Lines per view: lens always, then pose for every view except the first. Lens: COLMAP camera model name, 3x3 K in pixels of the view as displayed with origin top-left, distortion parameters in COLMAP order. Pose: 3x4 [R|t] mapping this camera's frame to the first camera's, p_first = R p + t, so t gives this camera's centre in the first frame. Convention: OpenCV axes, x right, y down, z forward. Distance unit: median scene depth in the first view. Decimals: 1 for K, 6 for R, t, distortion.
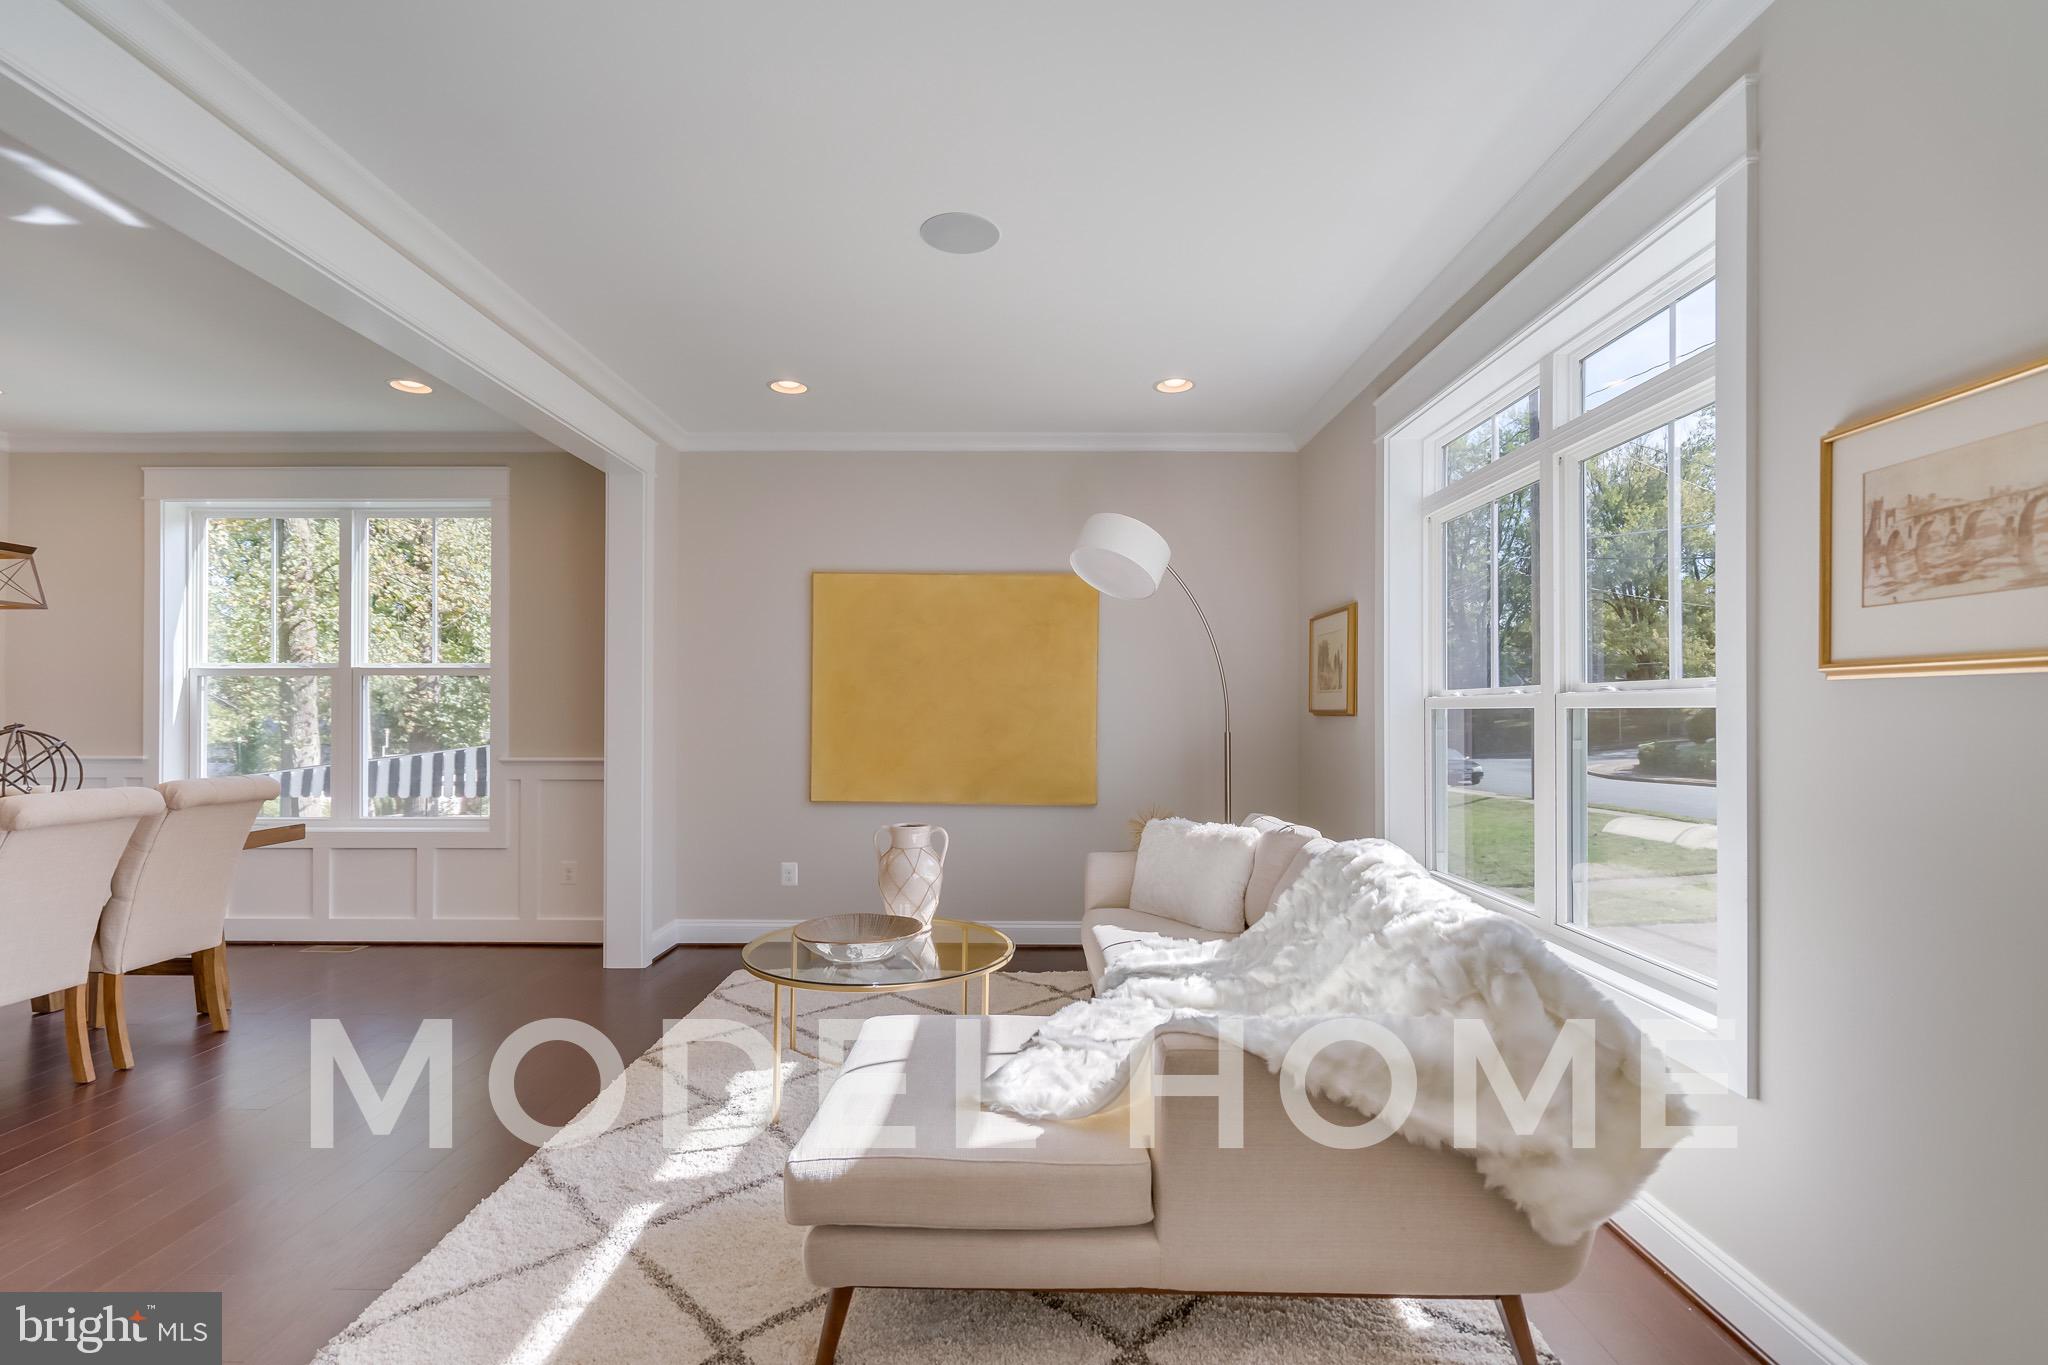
lens RADIAL K [[931.3, 0, 1020.1], [0, 931.3, 711.1], [0, 0, 1]] dist [-0.000577, 0.000136]
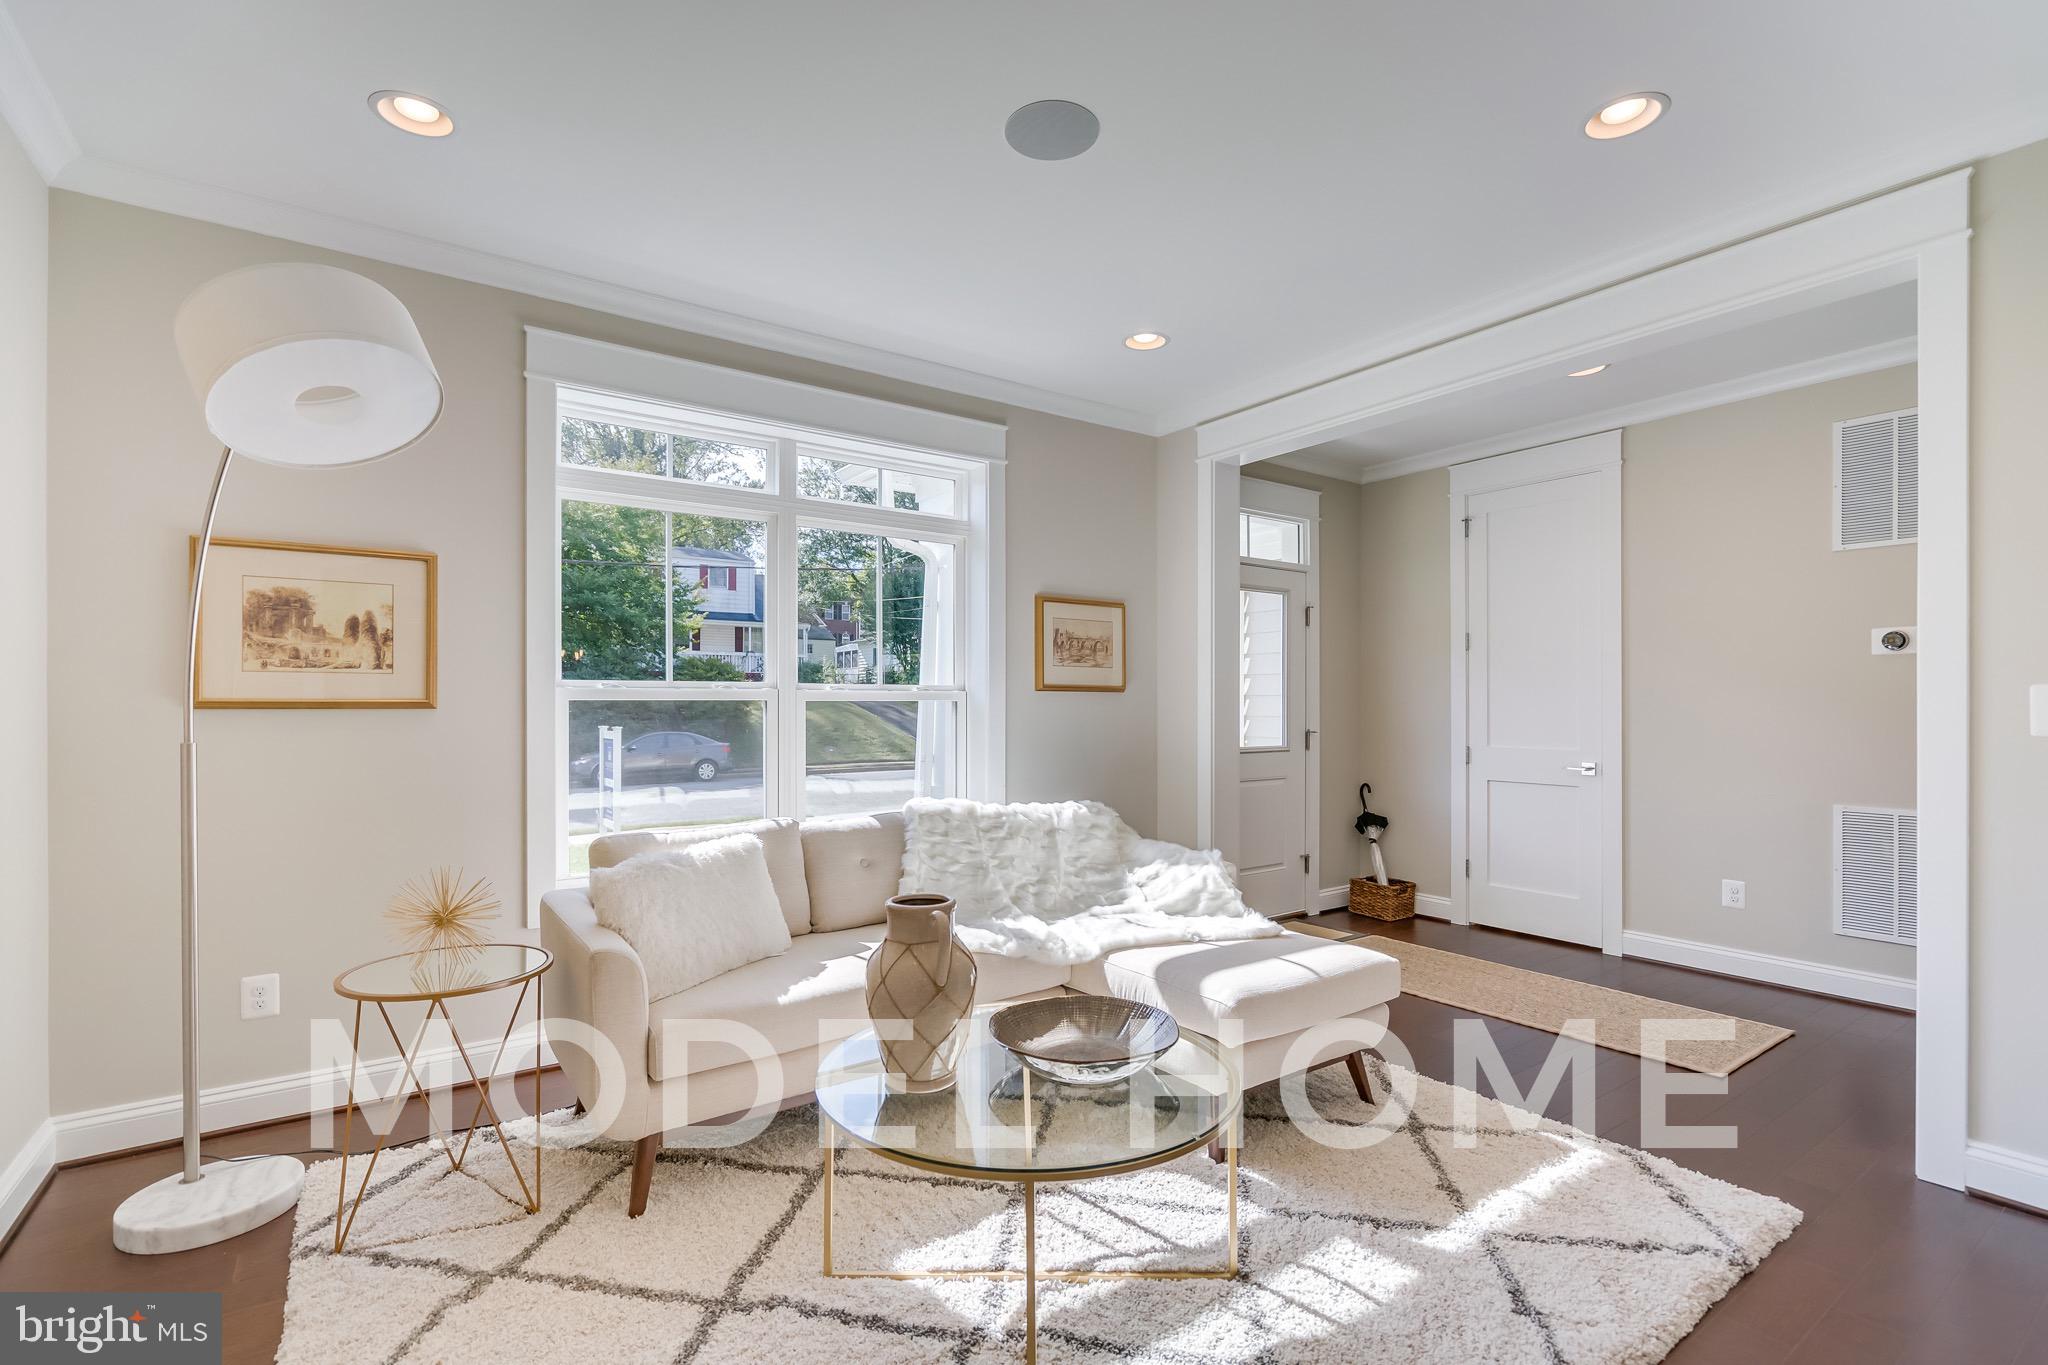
lens RADIAL K [[931.3, 0, 1020.1], [0, 931.3, 711.1], [0, 0, 1]] dist [-0.000577, 0.000136]
pose [[-0.586706, -0.005768, 0.809780, -0.942996], [0.000322, 0.999973, 0.007356, 0.003200], [-0.809800, 0.004576, -0.586688, 1.960261]]
